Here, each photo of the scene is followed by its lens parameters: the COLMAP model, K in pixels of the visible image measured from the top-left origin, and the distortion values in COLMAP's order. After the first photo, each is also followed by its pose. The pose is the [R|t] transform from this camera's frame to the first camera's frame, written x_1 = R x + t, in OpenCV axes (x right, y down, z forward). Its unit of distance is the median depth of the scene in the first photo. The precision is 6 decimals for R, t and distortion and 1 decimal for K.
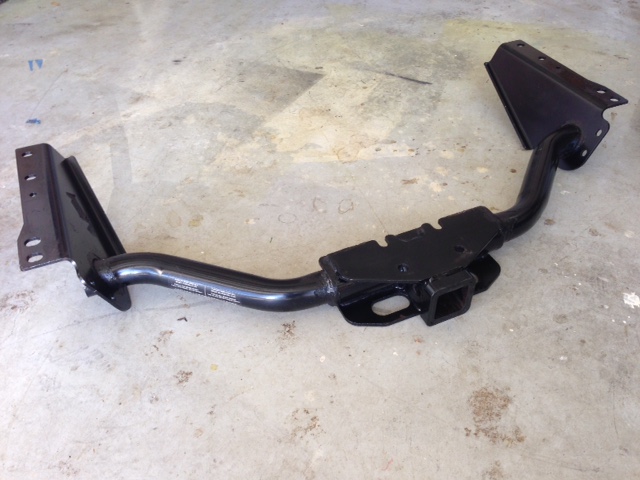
lens RADIAL K [[595.2, 0, 320.0], [0, 595.2, 240.0], [0, 0, 1]] dist [0.113795, -0.233231]
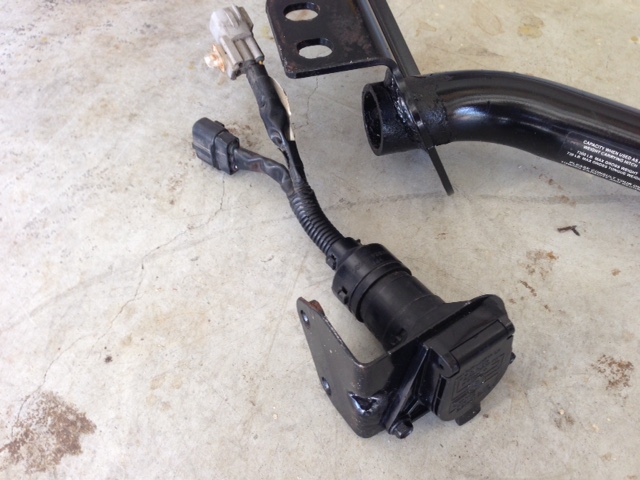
lens RADIAL K [[595.2, 0, 320.0], [0, 595.2, 240.0], [0, 0, 1]] dist [0.113795, -0.233231]
pose [[0.985162, 0.146783, -0.088938, -0.364505], [-0.121190, 0.961896, 0.245088, 0.045978], [0.121524, -0.230673, 0.965413, 0.498626]]
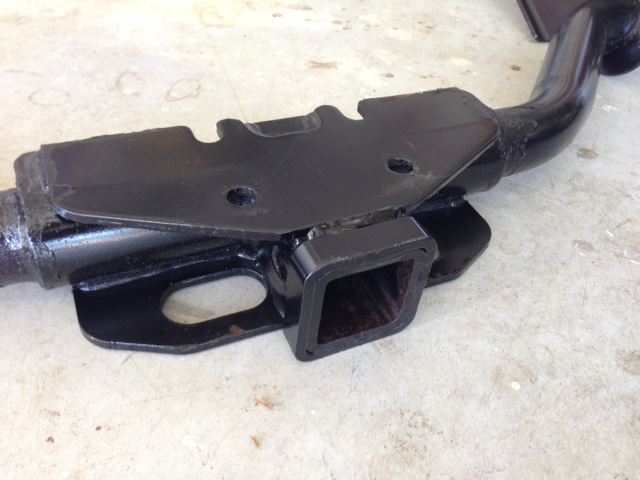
lens RADIAL K [[595.2, 0, 320.0], [0, 595.2, 240.0], [0, 0, 1]] dist [0.113795, -0.233231]
pose [[0.994142, 0.079320, 0.073423, 0.150151], [-0.080541, 0.996655, 0.013823, 0.058797], [-0.072081, -0.019656, 0.997205, 0.591545]]
